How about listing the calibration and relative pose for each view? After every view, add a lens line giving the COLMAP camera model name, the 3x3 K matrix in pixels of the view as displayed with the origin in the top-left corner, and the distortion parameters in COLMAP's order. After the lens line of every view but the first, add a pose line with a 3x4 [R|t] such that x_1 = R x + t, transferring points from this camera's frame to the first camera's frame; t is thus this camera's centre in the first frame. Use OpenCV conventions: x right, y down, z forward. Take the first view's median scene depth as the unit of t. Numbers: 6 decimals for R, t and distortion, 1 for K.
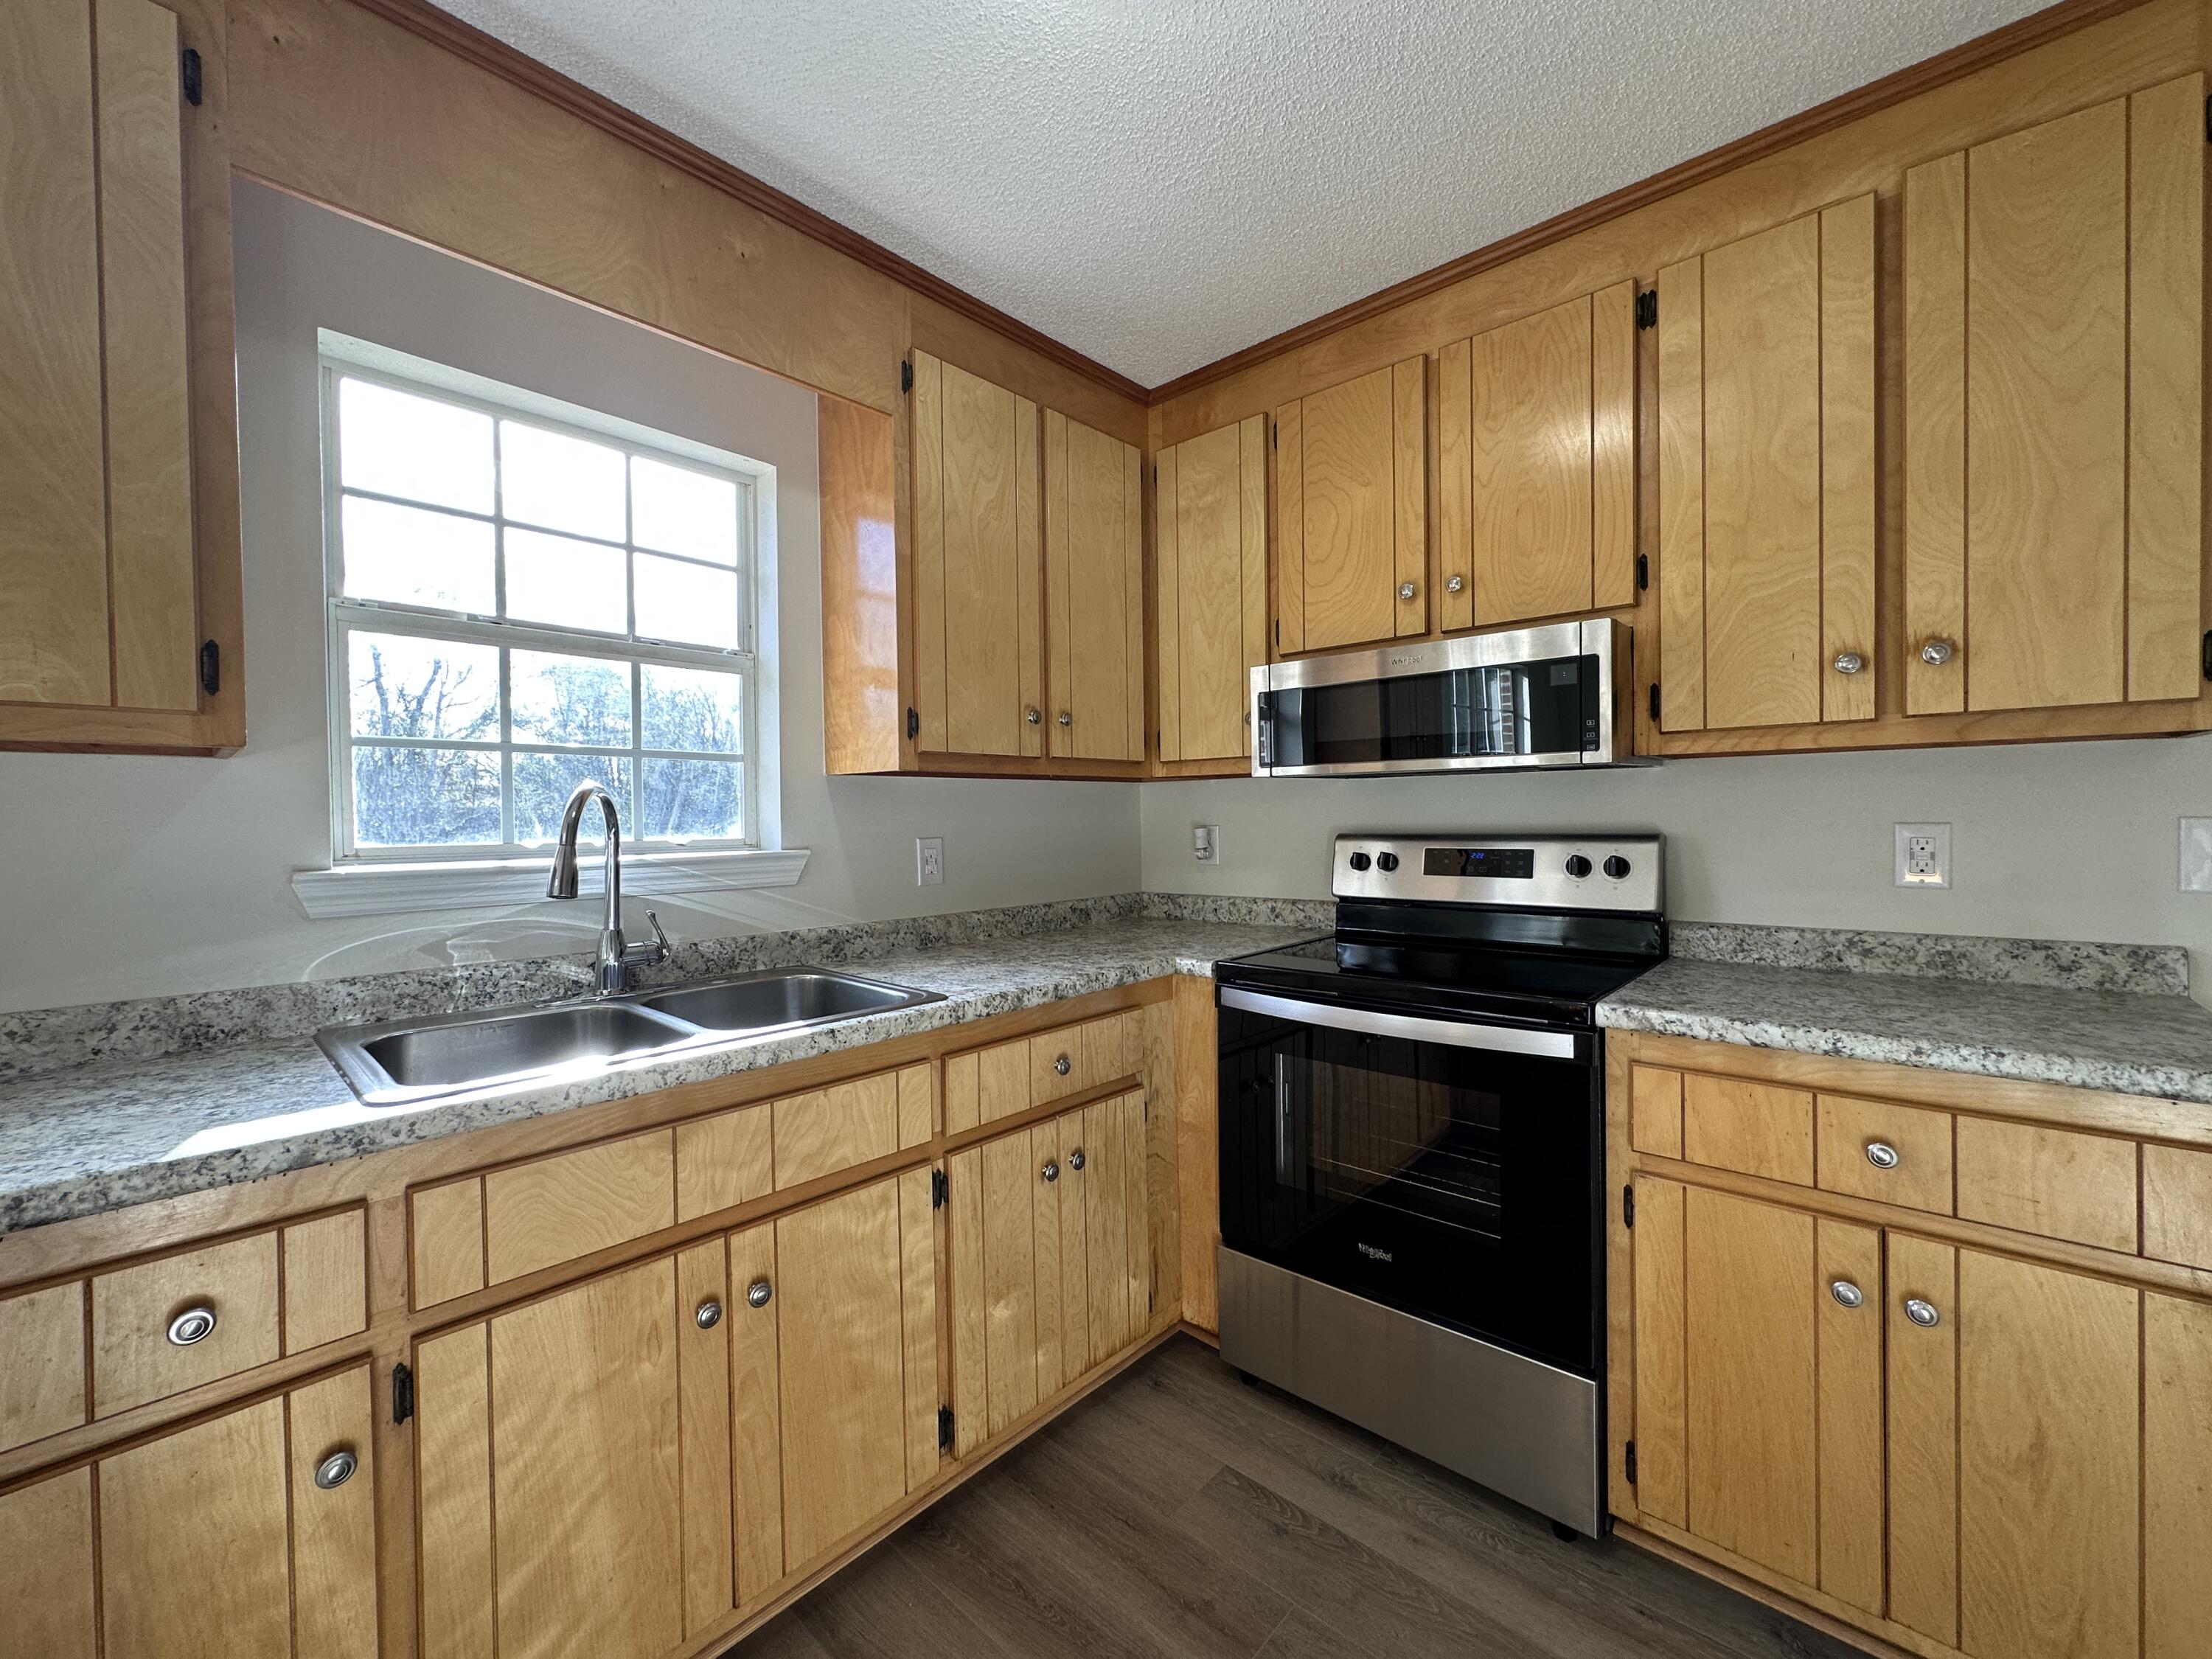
lens RADIAL K [[887.3, 0, 1102.3], [0, 887.3, 837.6], [0, 0, 1]] dist [-0.003738, 0.000426]
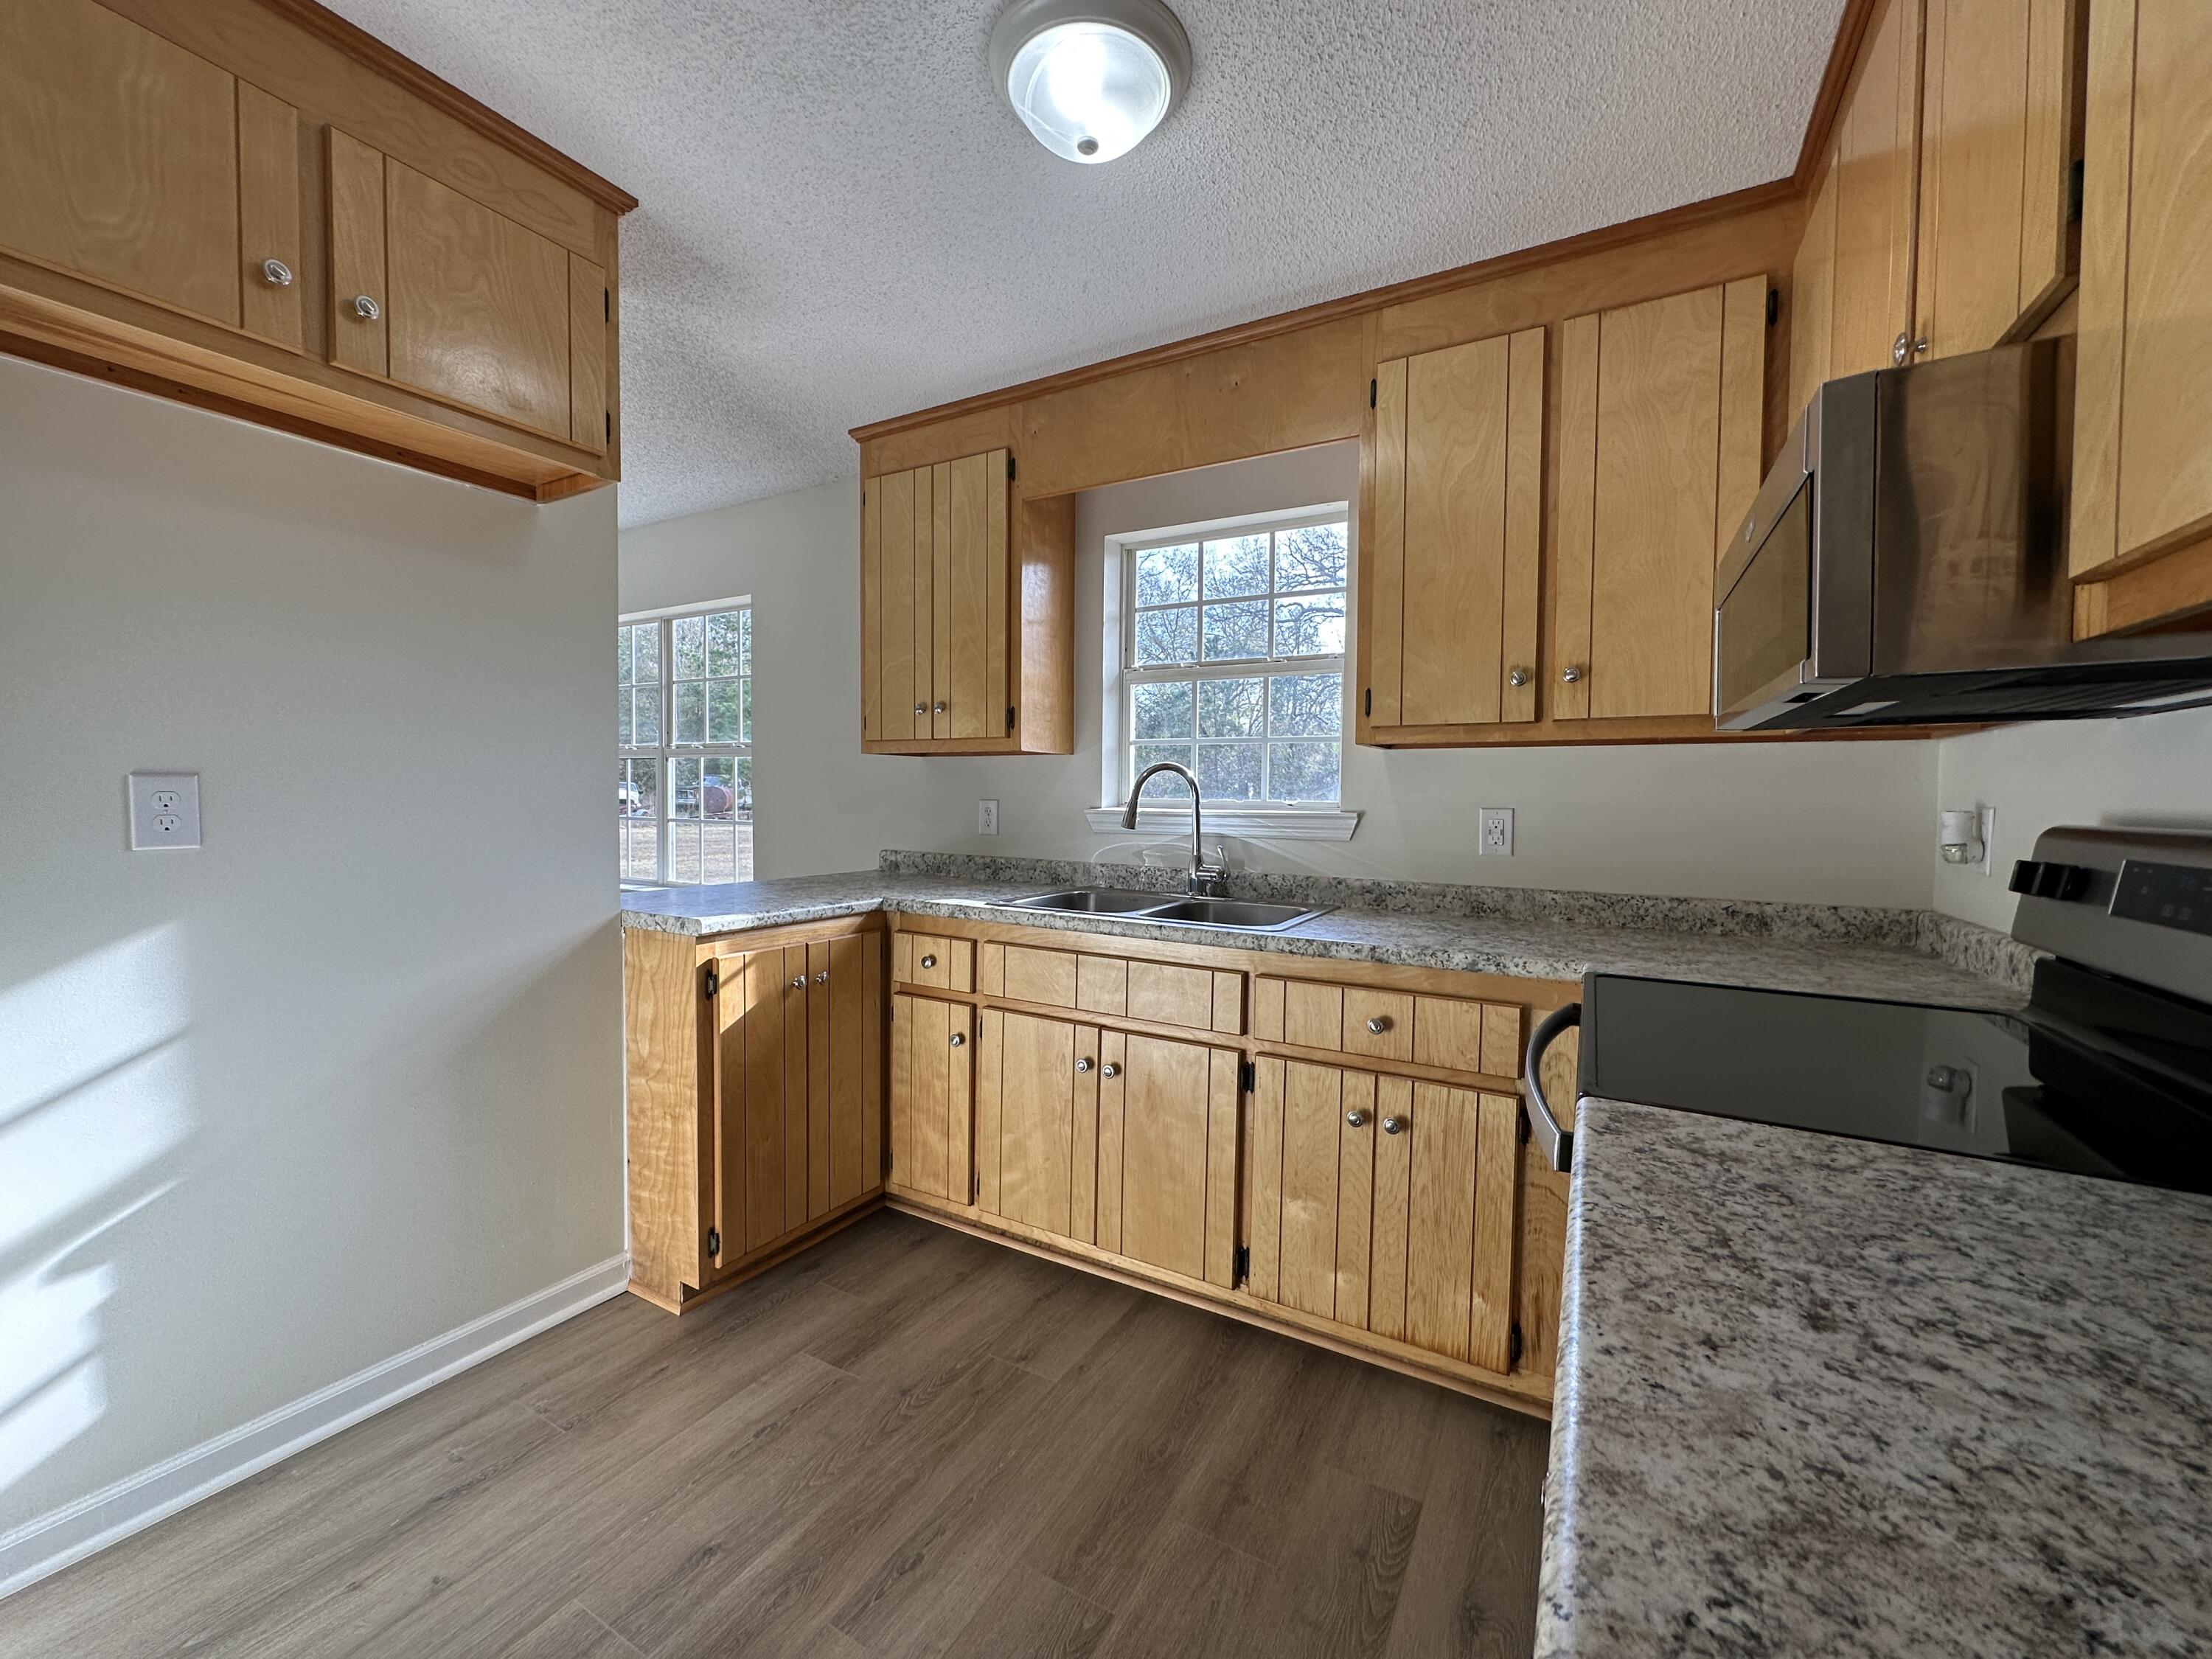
lens RADIAL K [[887.3, 0, 1092.7], [0, 887.3, 838.7], [0, 0, 1]] dist [-0.003738, 0.000426]
pose [[0.216508, 0.064735, -0.974132, 0.886082], [-0.038392, 0.997592, 0.057761, -0.007718], [0.975526, 0.024893, 0.218471, 0.446875]]
